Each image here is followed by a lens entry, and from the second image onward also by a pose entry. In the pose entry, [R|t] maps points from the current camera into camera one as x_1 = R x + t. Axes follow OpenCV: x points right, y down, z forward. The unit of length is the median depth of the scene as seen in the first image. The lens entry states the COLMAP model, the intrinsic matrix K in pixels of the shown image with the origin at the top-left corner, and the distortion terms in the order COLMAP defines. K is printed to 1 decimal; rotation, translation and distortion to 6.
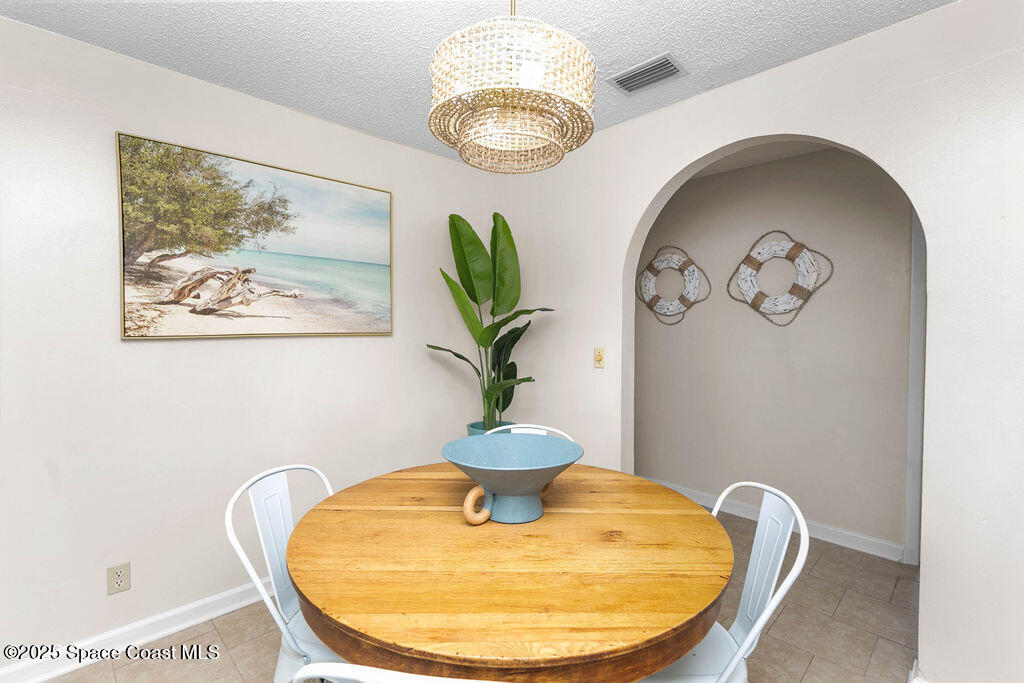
lens RADIAL K [[469.0, 0, 511.9], [0, 469.0, 340.2], [0, 0, 1]] dist [-0.000619, -0.000029]
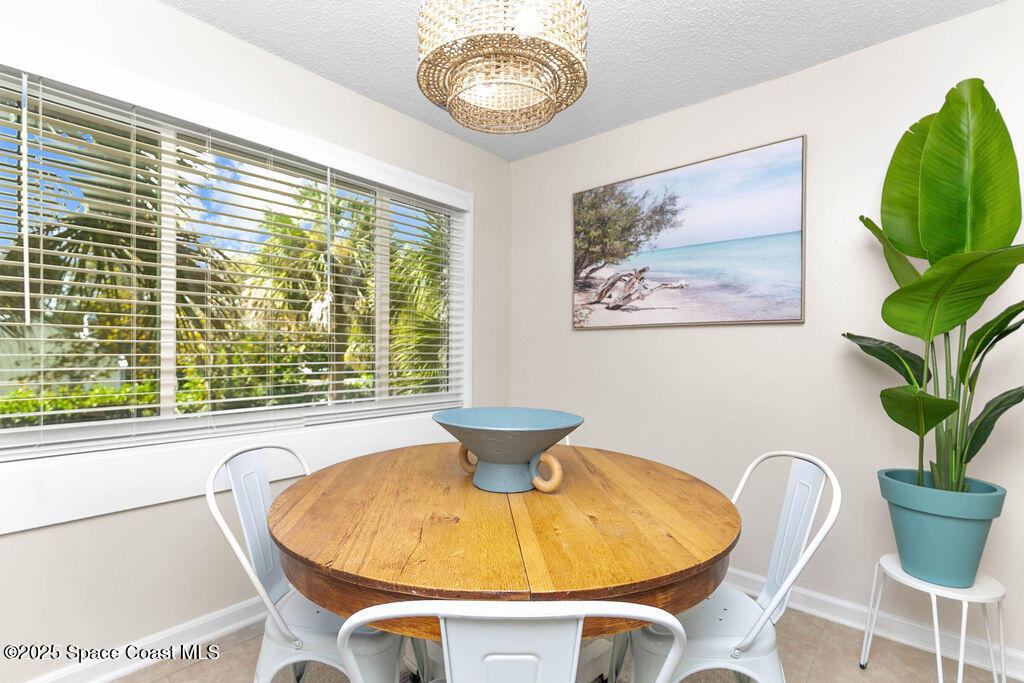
lens RADIAL K [[469.0, 0, 512.1], [0, 469.0, 344.2], [0, 0, 1]] dist [-0.000619, -0.000029]
pose [[0.079752, -0.001884, -0.996813, 0.596862], [-0.027323, 0.999618, -0.004075, 0.051650], [0.996440, 0.027561, 0.079670, 0.620122]]
